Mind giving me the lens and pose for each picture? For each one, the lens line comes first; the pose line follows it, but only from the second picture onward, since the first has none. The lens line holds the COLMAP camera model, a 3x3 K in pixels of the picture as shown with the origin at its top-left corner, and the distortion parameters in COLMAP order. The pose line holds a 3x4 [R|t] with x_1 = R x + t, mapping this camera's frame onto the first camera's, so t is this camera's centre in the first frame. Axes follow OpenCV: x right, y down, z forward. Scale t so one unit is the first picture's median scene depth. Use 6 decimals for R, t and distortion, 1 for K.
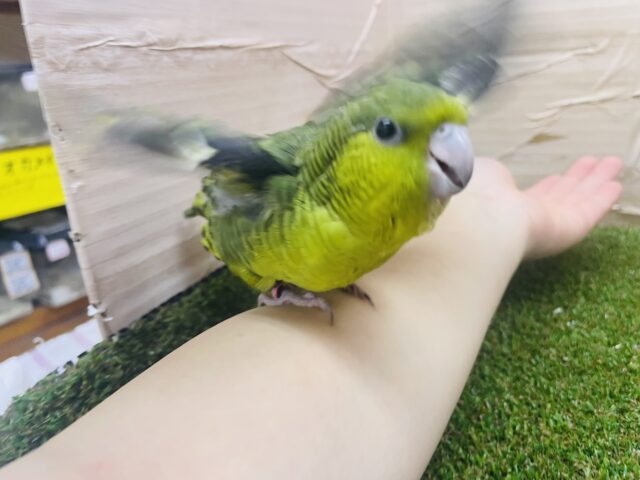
lens RADIAL K [[497.5, 0, 320.0], [0, 497.5, 240.0], [0, 0, 1]] dist [0.000297, -0.011489]
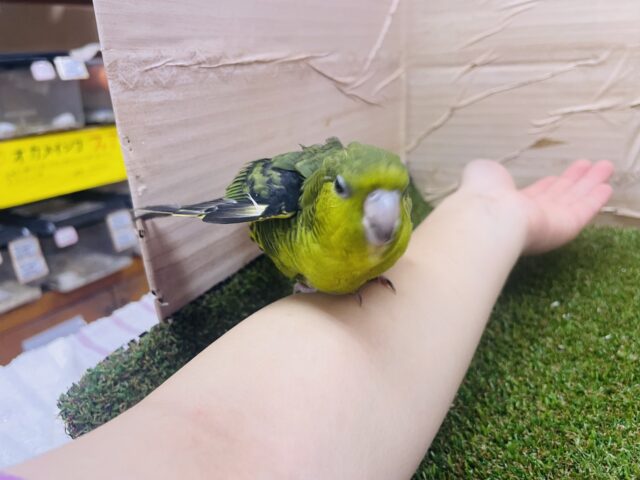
lens RADIAL K [[484.6, 0, 320.0], [0, 484.6, 240.0], [0, 0, 1]] dist [0.002973, -0.001074]
pose [[0.999829, 0.016992, -0.007260, -0.052331], [-0.016863, 0.999705, 0.017471, -0.014143], [0.007555, -0.017345, 0.999821, -0.109165]]
